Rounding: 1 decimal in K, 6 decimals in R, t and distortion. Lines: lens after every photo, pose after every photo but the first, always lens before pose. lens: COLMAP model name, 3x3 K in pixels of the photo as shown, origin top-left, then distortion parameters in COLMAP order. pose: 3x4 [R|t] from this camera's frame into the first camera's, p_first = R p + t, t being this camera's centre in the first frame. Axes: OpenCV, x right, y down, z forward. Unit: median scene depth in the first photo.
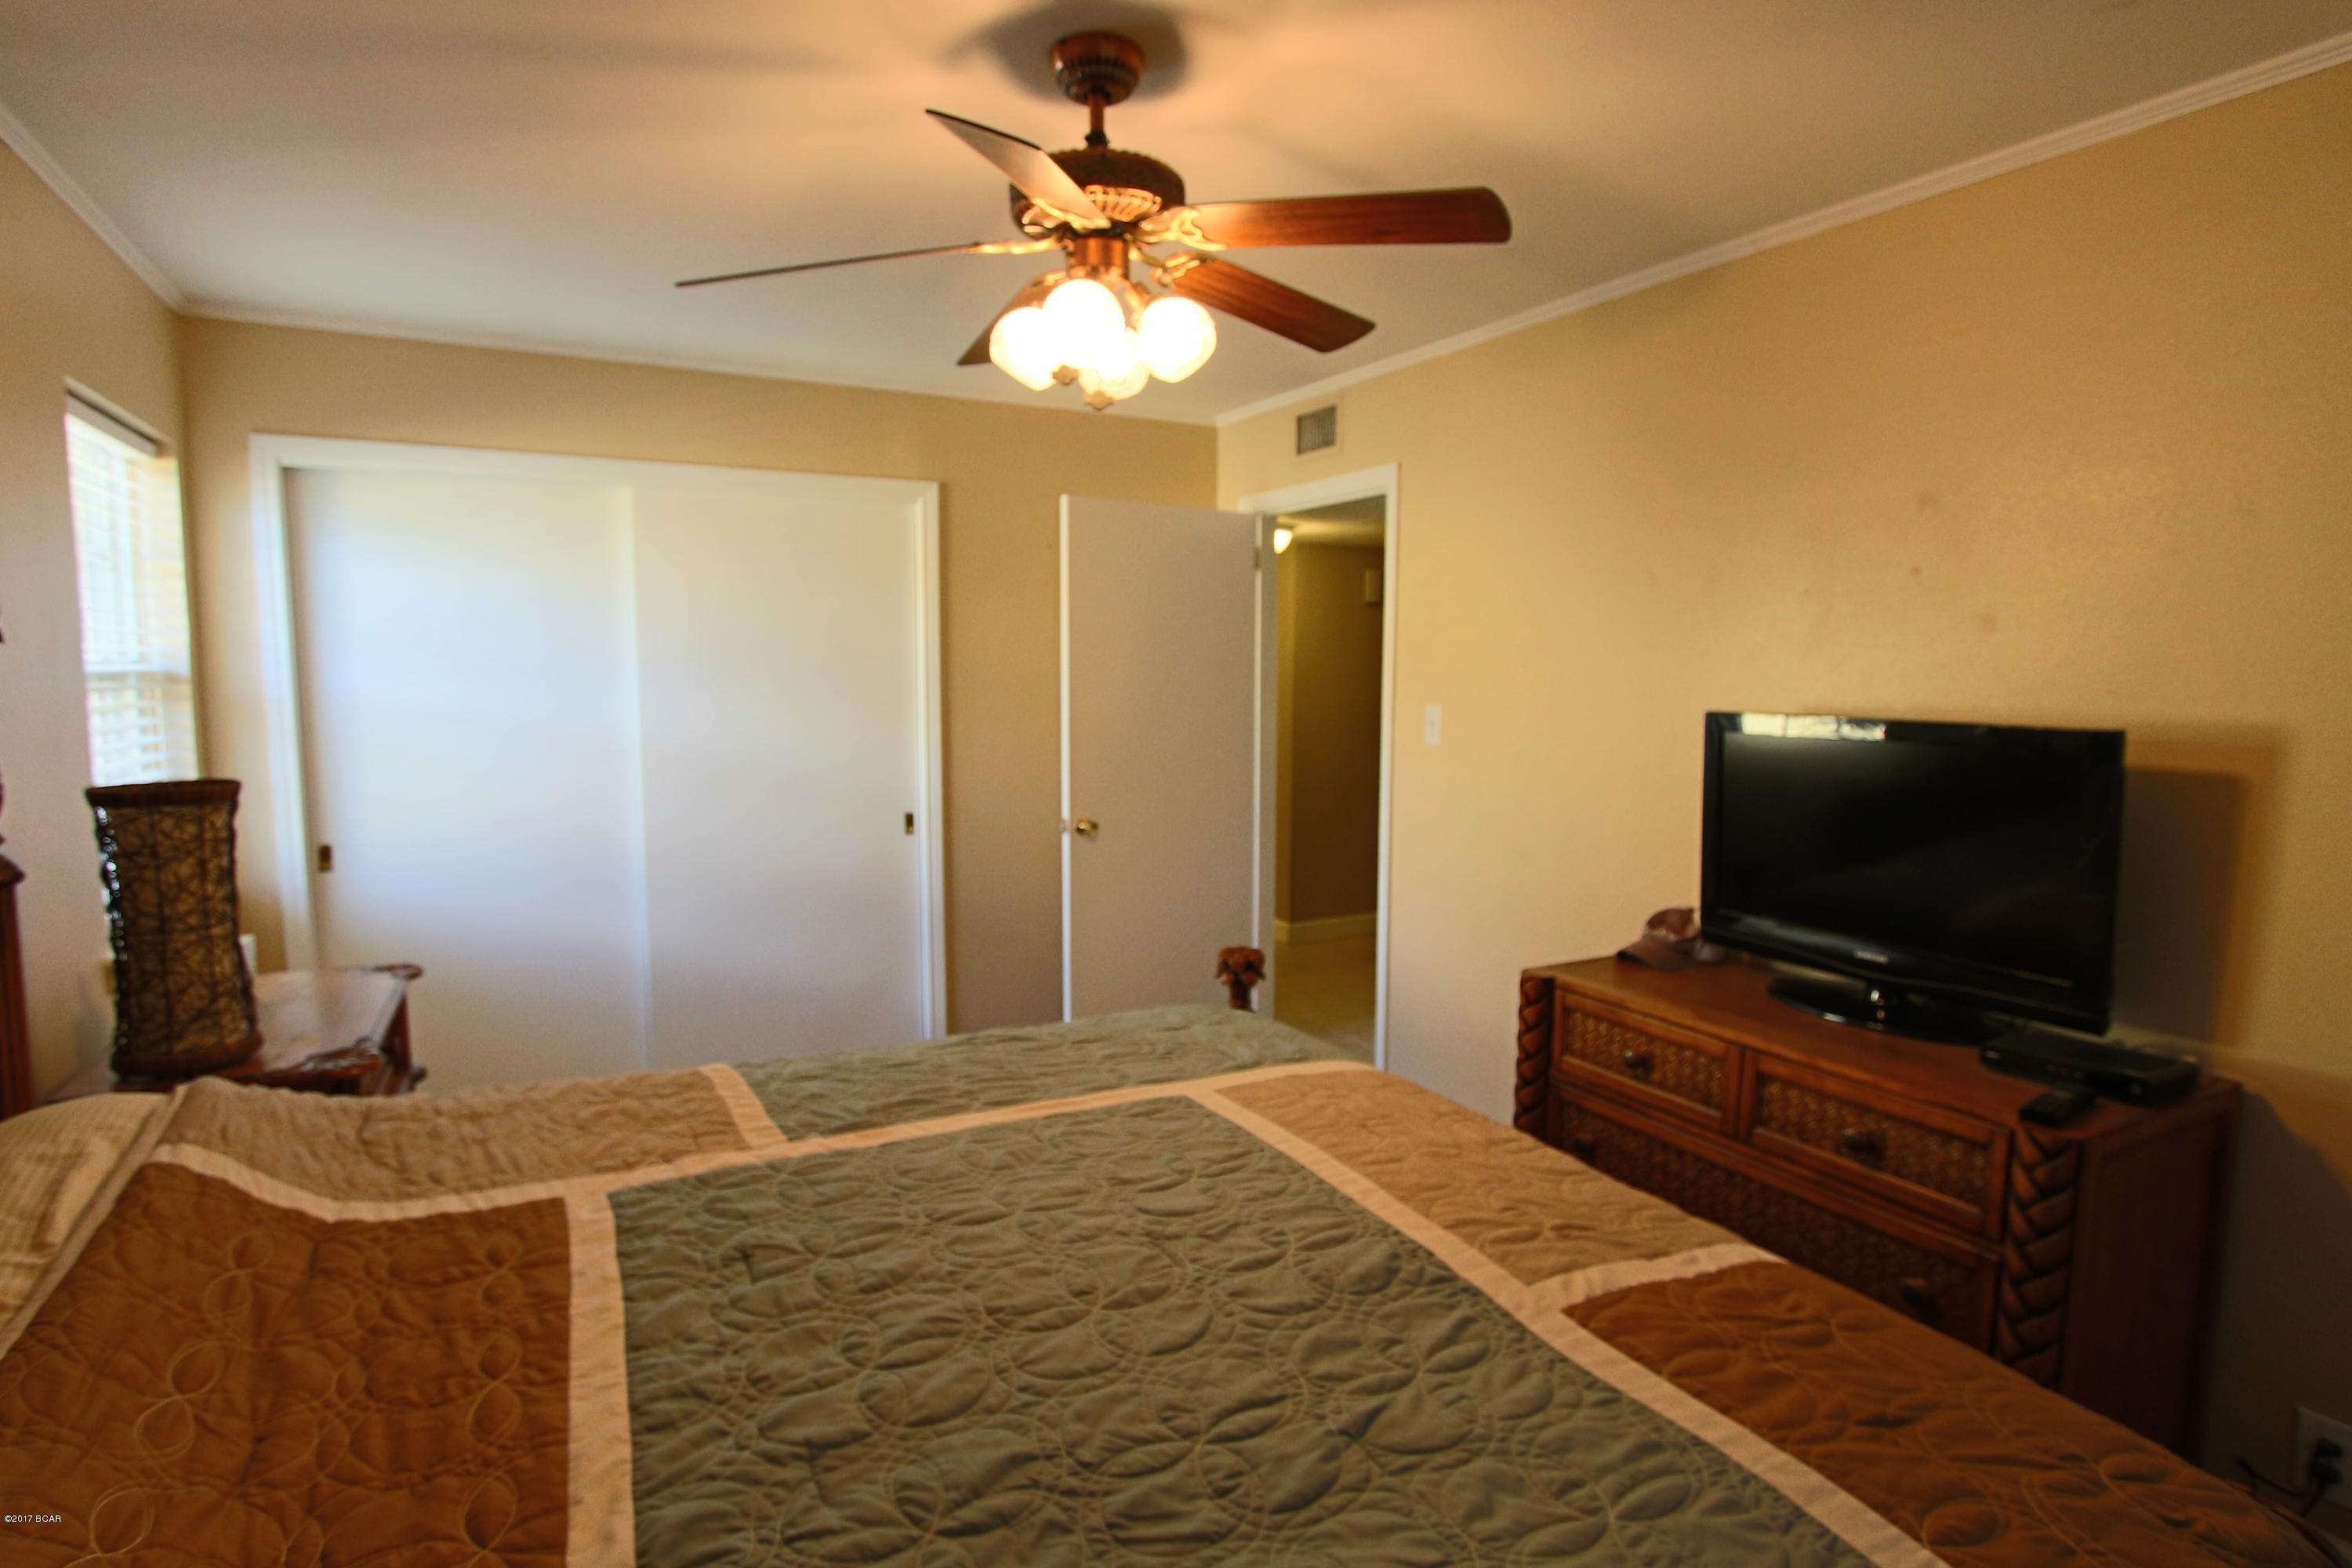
lens RADIAL K [[1181.1, 0, 1176.0], [0, 1181.1, 784.0], [0, 0, 1]] dist [-0.014505, 0.000036]
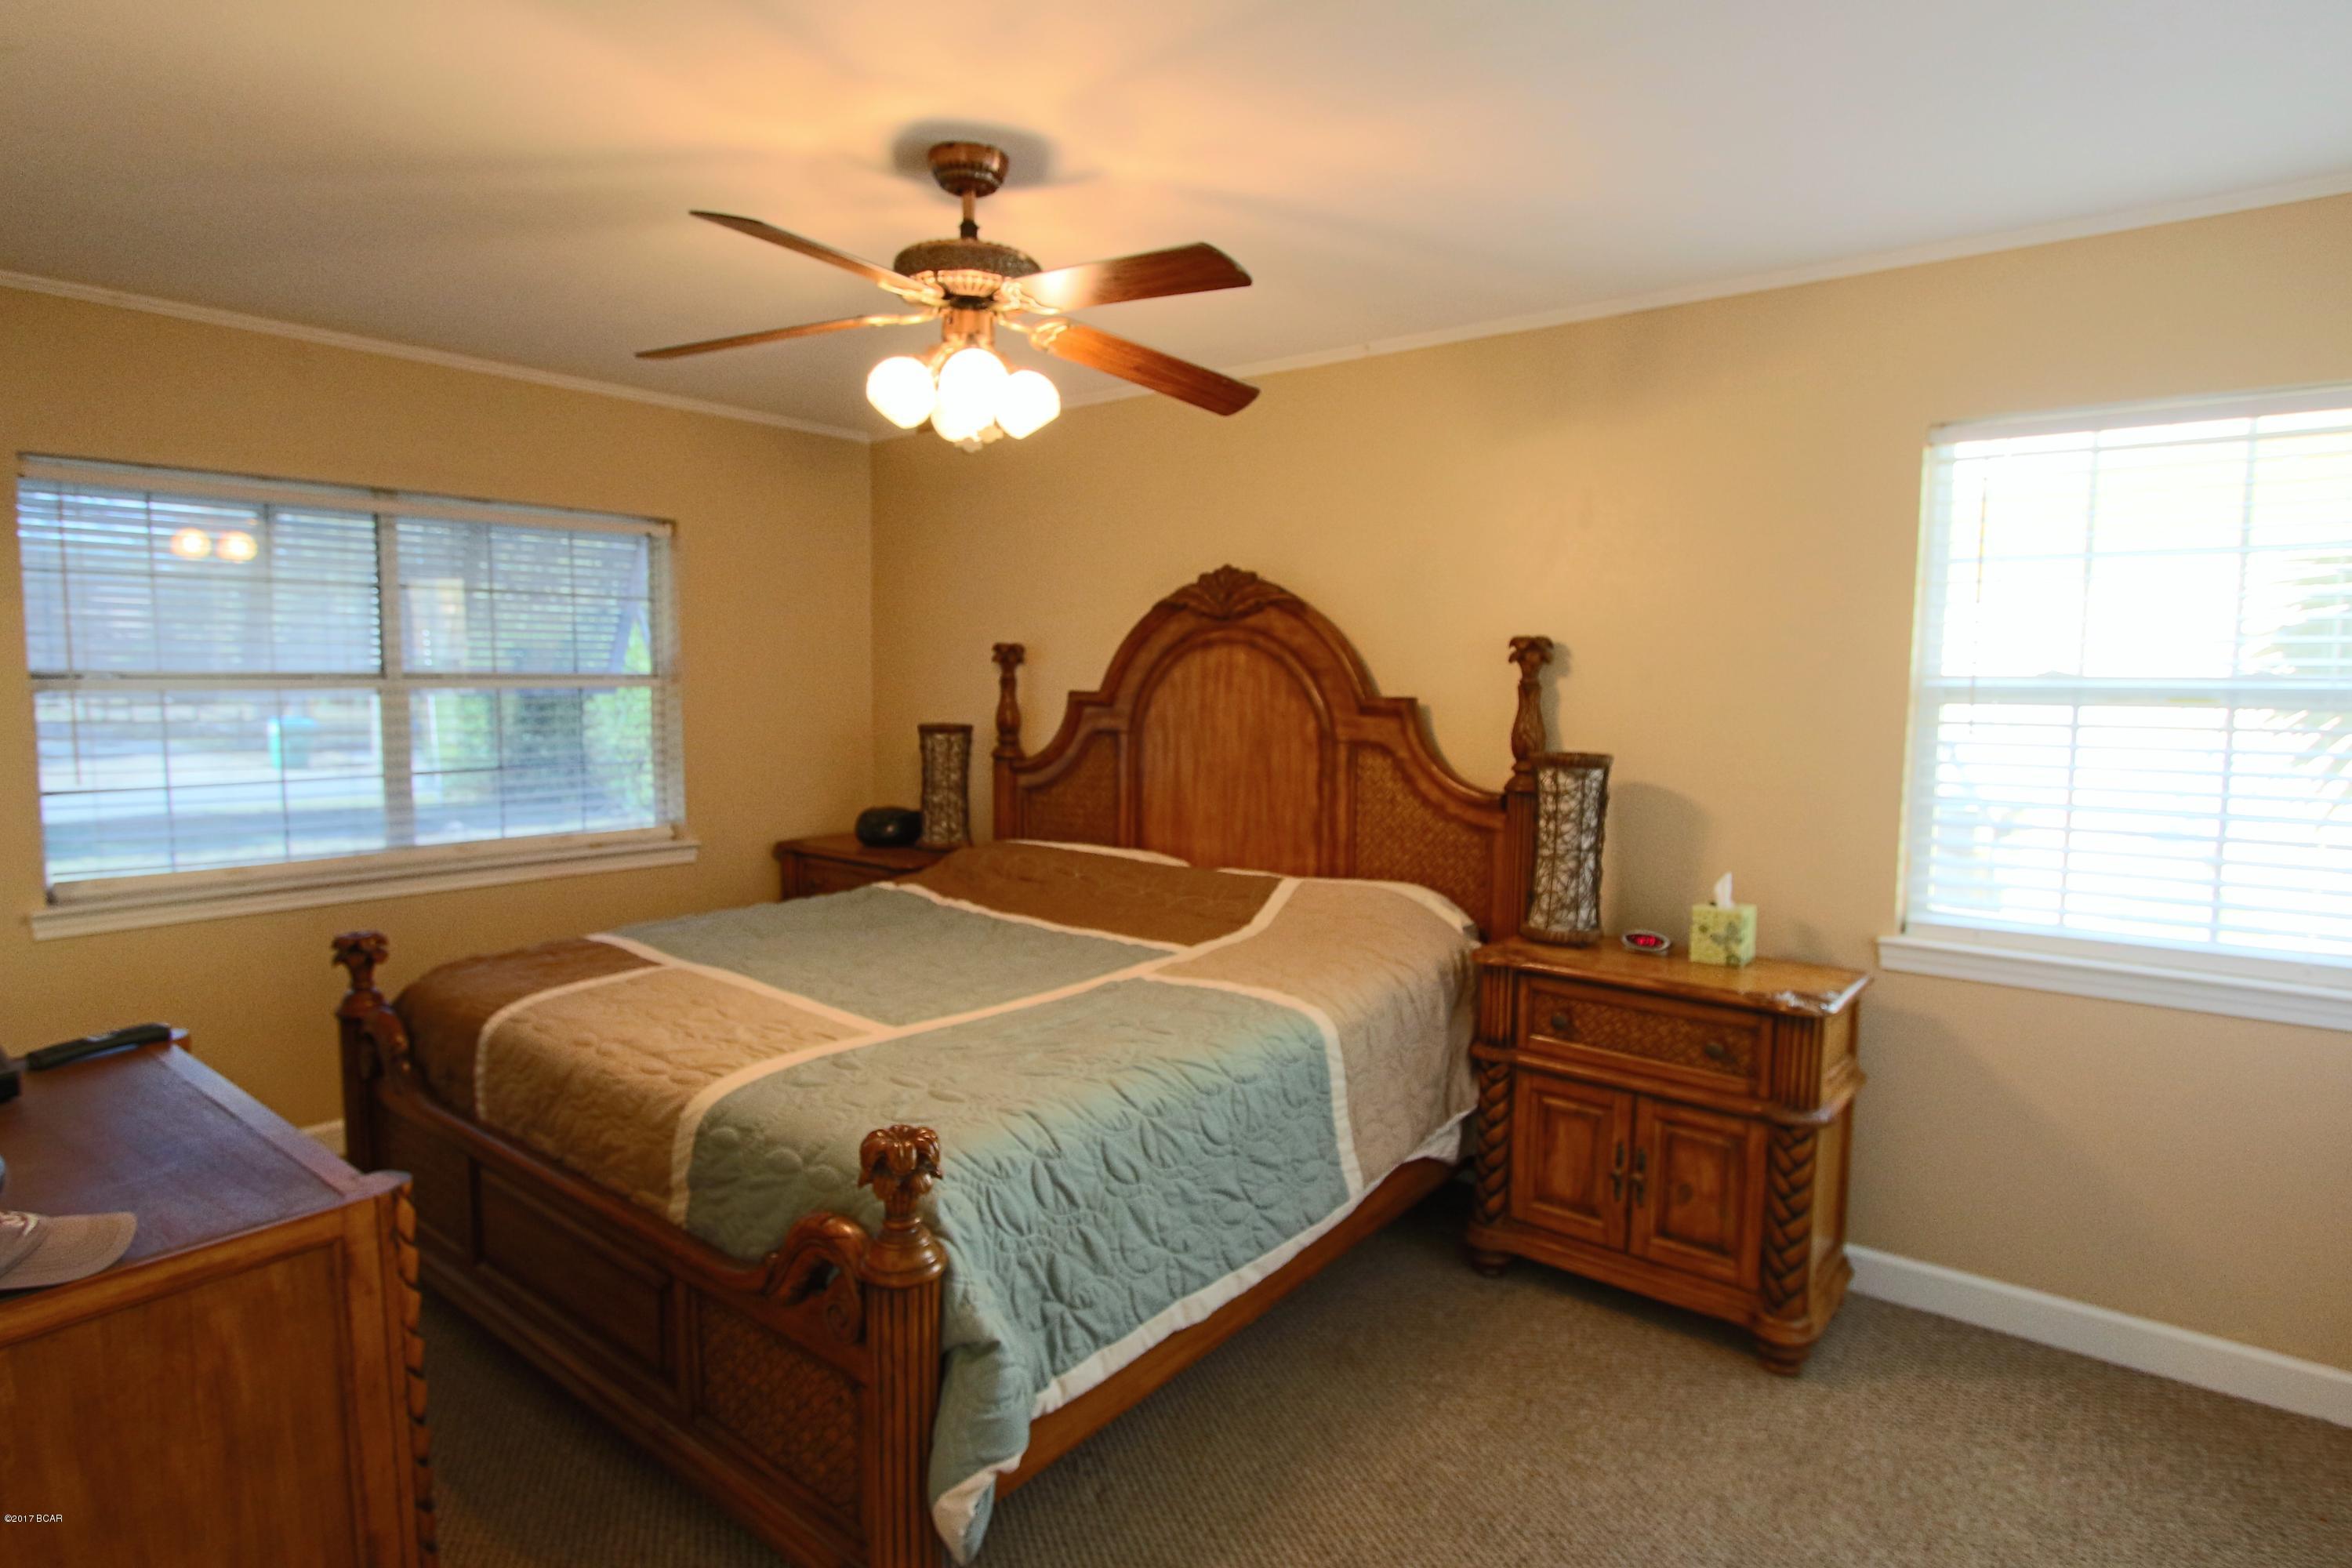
lens RADIAL K [[1219.4, 0, 1176.0], [0, 1219.4, 784.0], [0, 0, 1]] dist [-0.015461, 0.000270]
pose [[-0.929338, 0.025581, -0.368342, 0.202007], [-0.045588, 0.982015, 0.183218, -0.221799], [0.366404, 0.187063, -0.911458, 2.232023]]
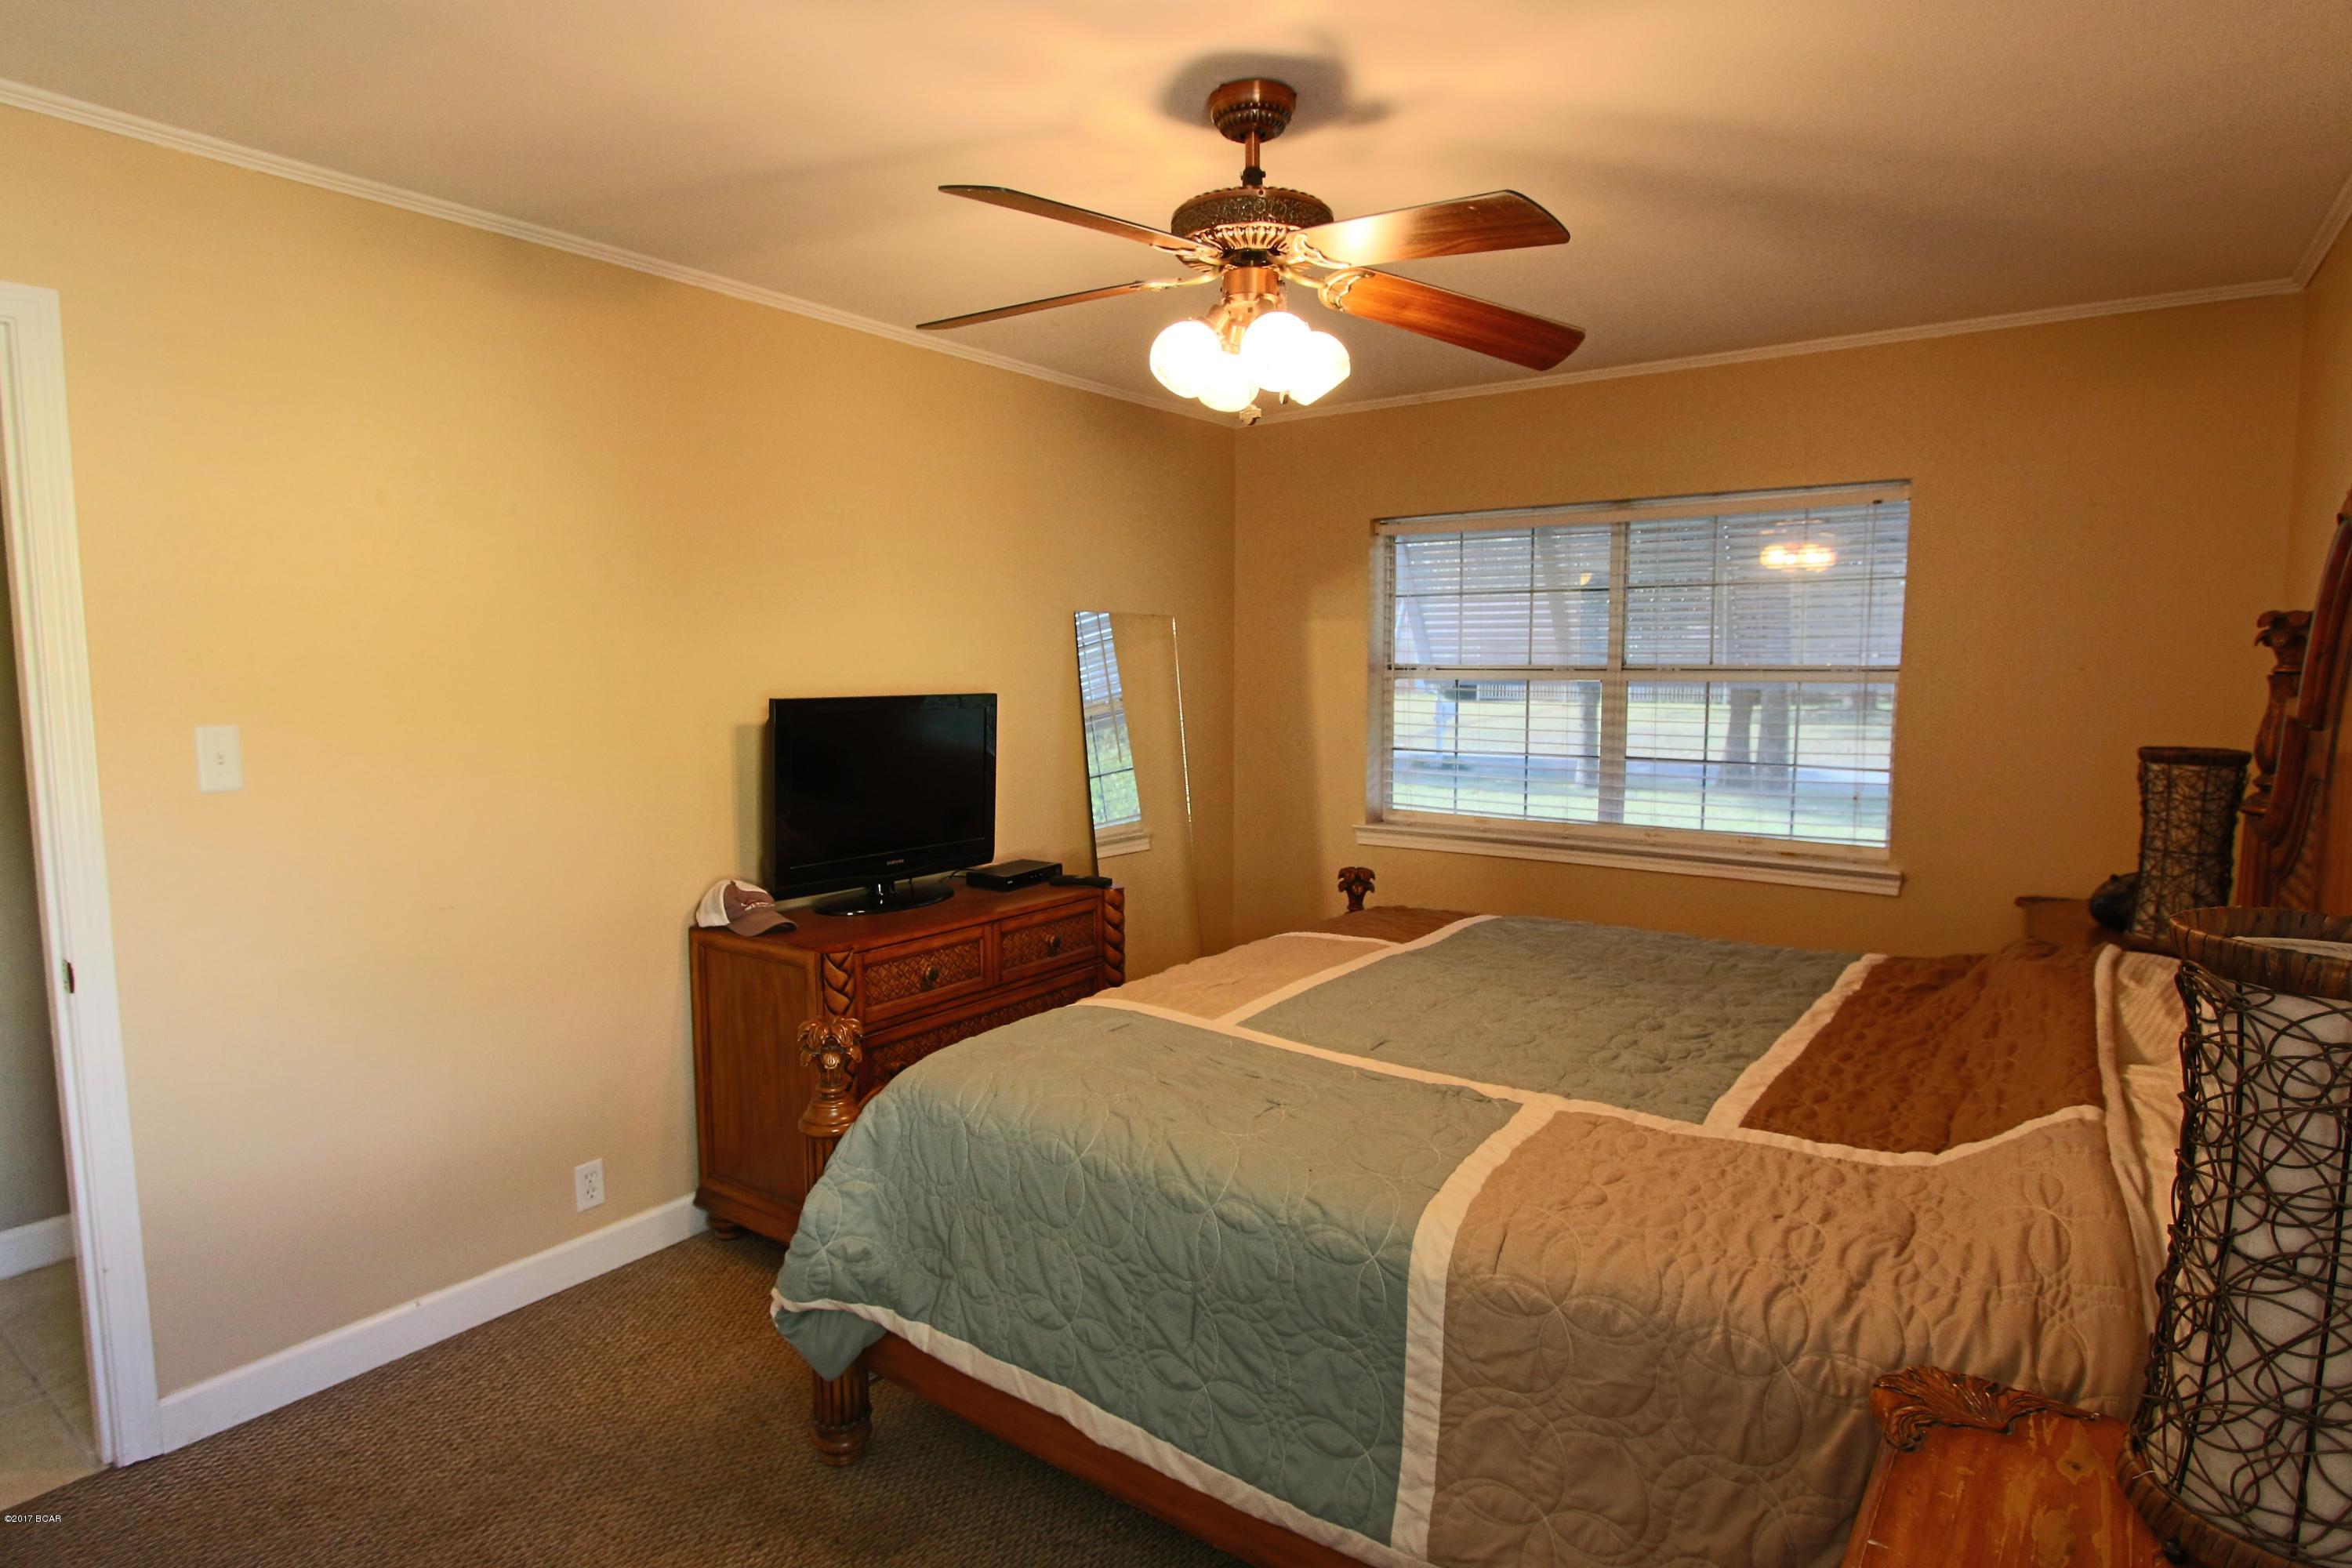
lens RADIAL K [[1219.4, 0, 1176.0], [0, 1219.4, 784.0], [0, 0, 1]] dist [-0.015461, 0.000270]
pose [[-0.421071, -0.092233, 0.902326, -1.064480], [0.091488, 0.985424, 0.143420, -0.155427], [-0.902402, 0.142942, -0.406496, 1.548136]]
